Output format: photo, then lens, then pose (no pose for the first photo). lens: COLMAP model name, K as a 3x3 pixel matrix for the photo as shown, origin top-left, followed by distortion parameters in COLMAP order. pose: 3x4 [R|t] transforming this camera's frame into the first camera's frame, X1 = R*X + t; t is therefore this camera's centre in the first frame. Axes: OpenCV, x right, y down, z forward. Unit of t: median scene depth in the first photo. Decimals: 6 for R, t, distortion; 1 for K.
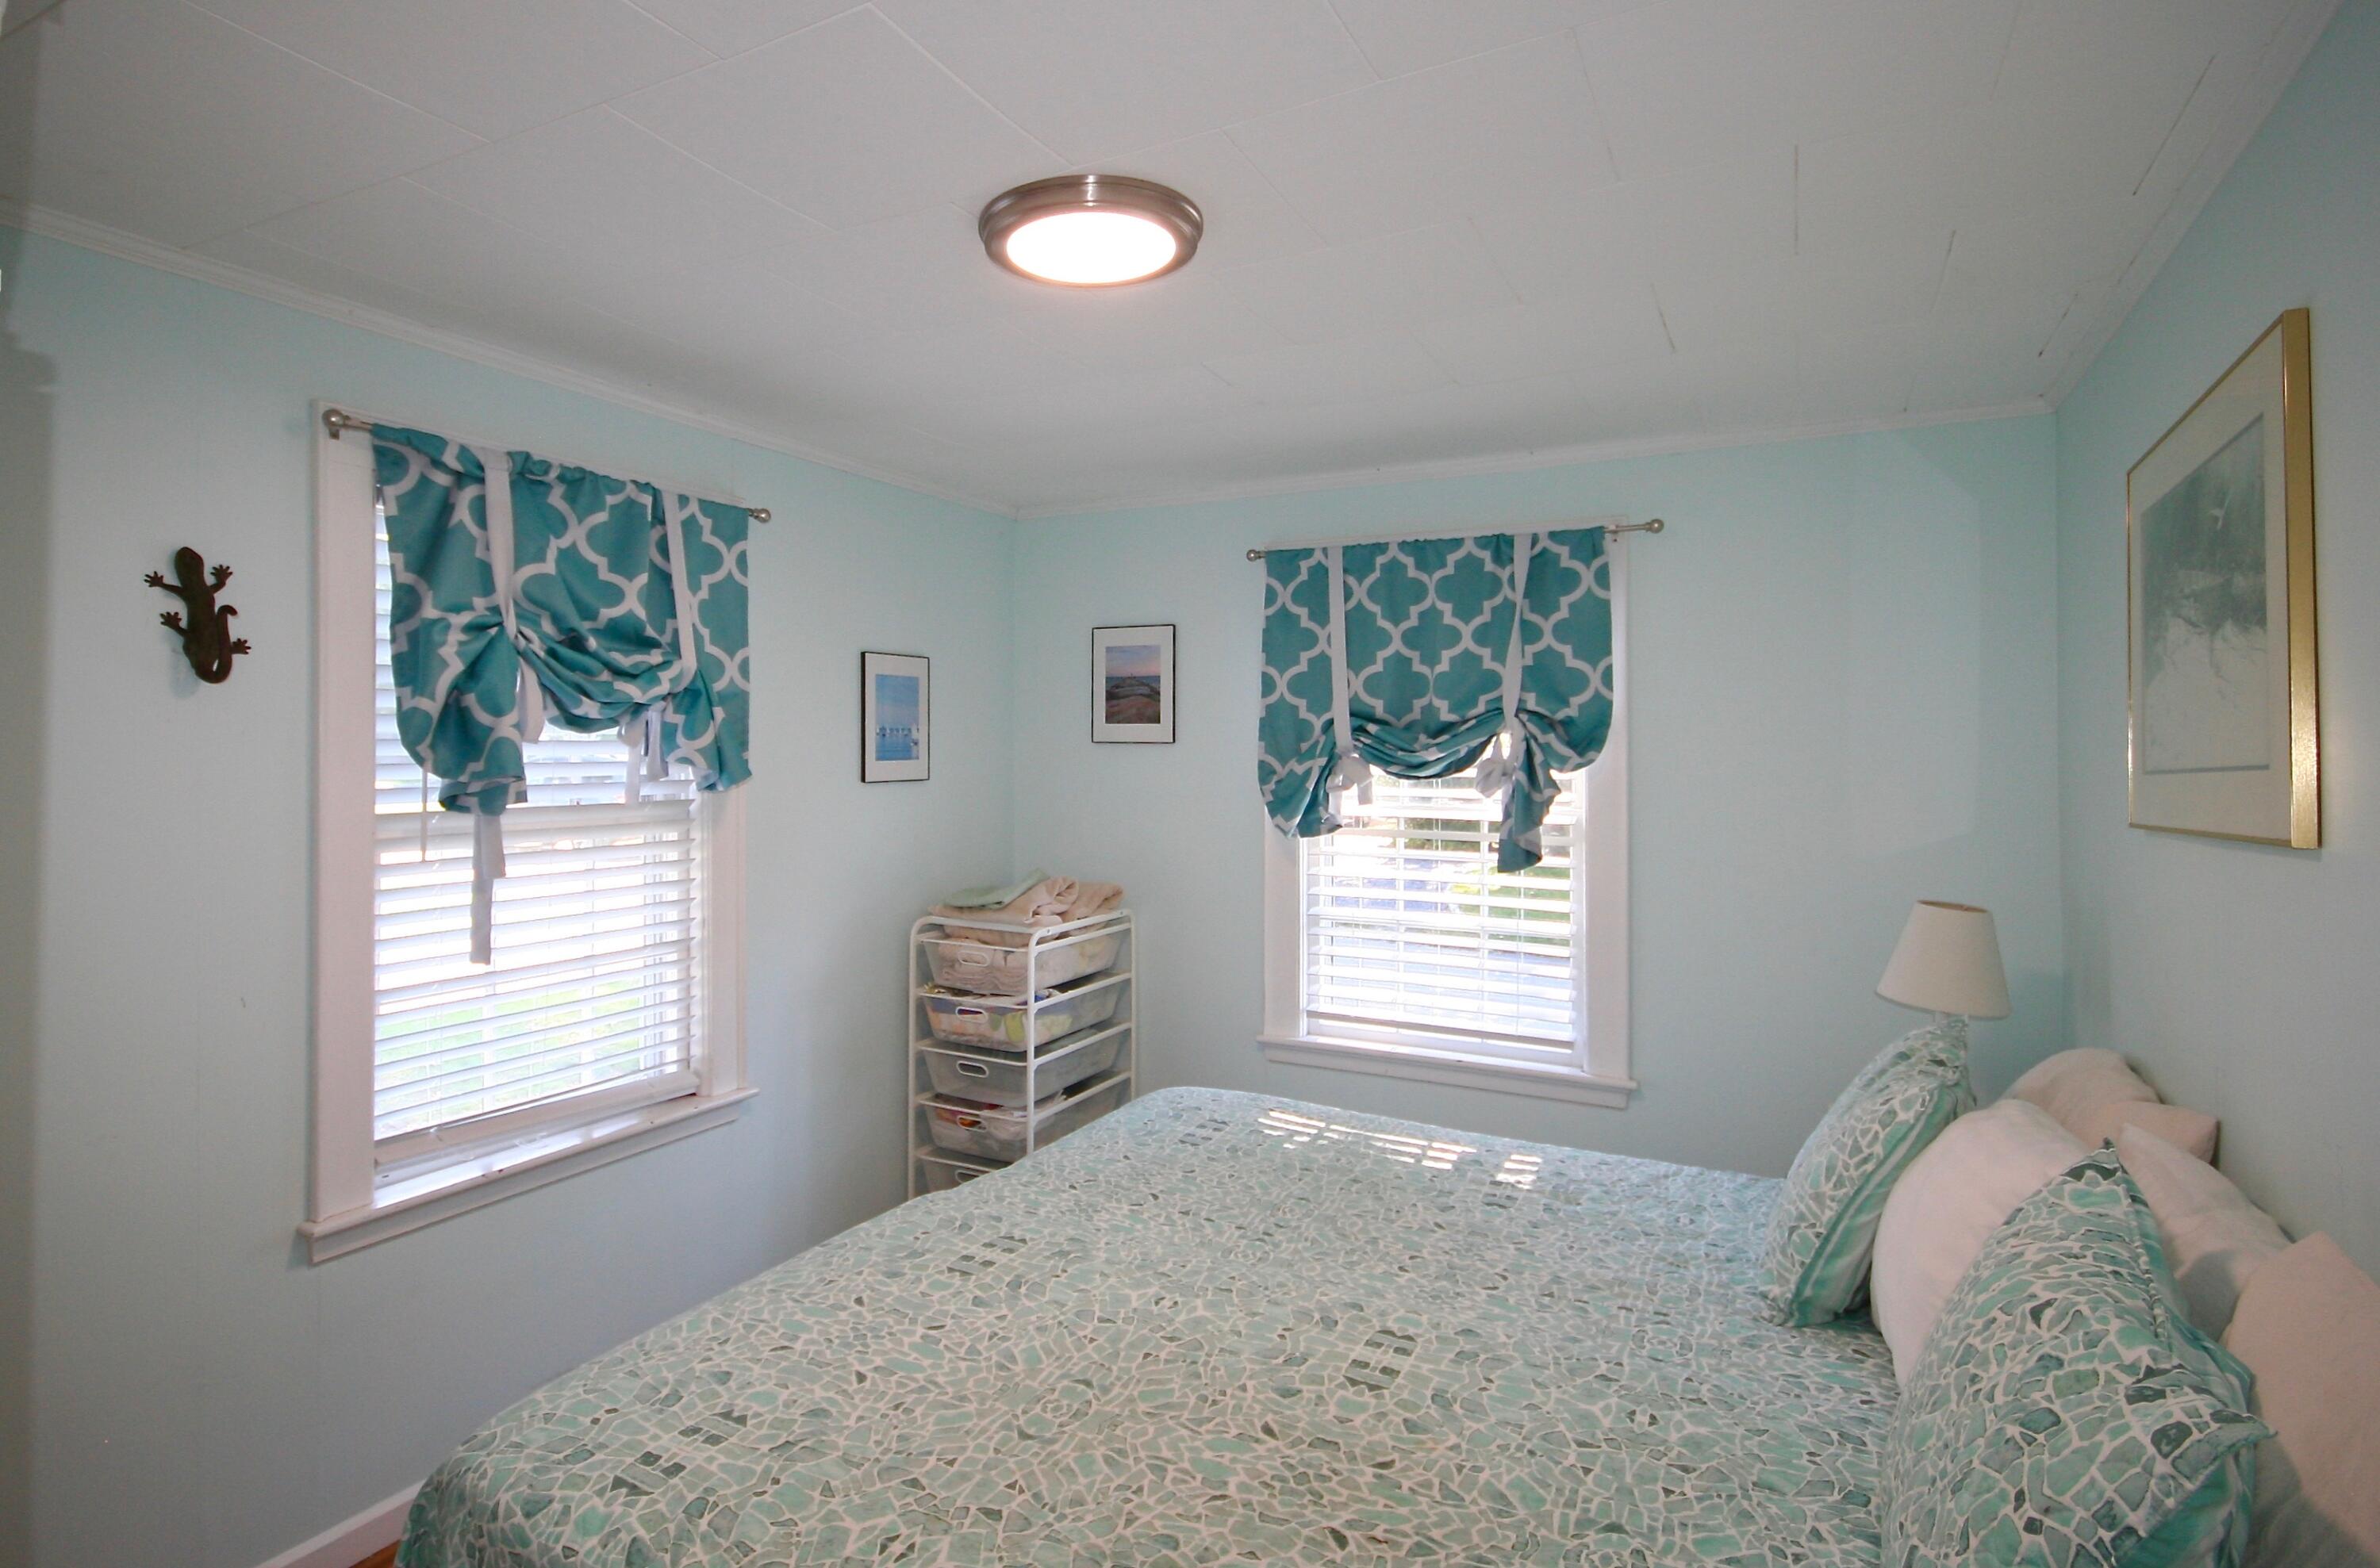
lens RADIAL K [[1205.4, 0, 1190.3], [0, 1205.4, 745.8], [0, 0, 1]] dist [-0.004126, -0.000078]
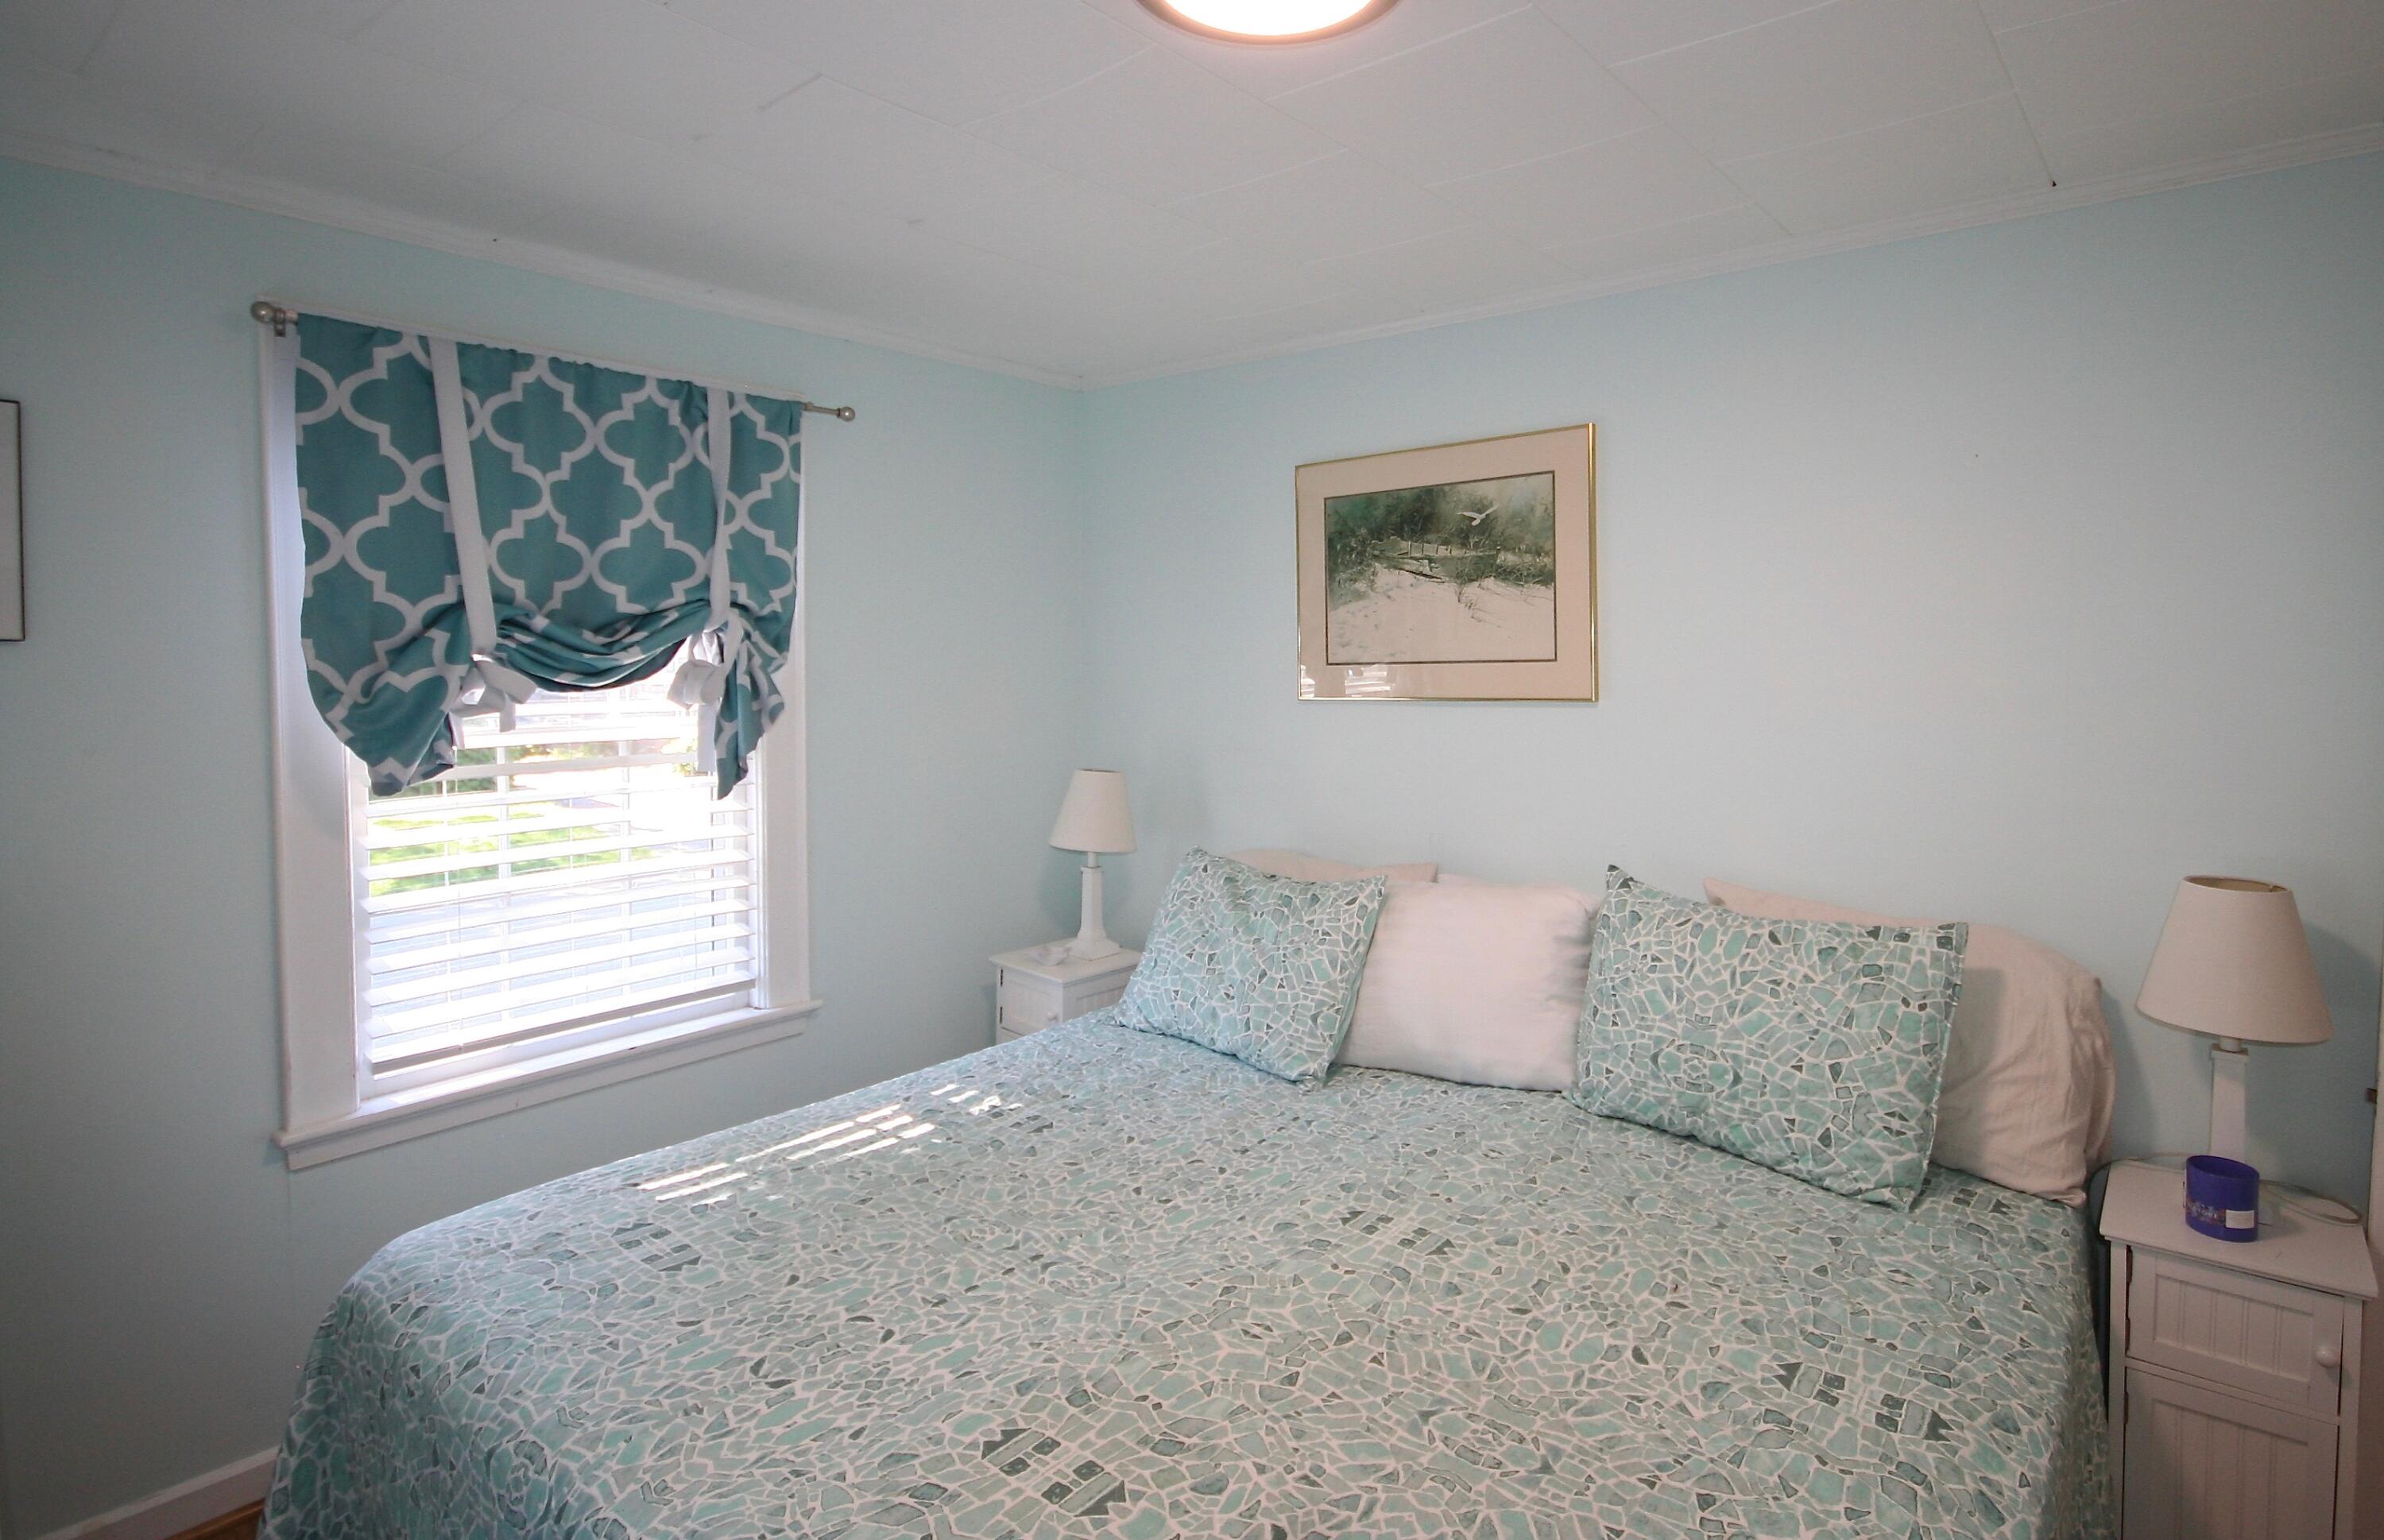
lens RADIAL K [[1197.8, 0, 1191.9], [0, 1197.8, 691.9], [0, 0, 1]] dist [-0.001416, 0.000894]
pose [[0.212276, -0.042933, 0.976266, -0.512600], [-0.006055, 0.998957, 0.045247, -0.008107], [-0.977191, -0.015516, 0.211795, 0.551884]]
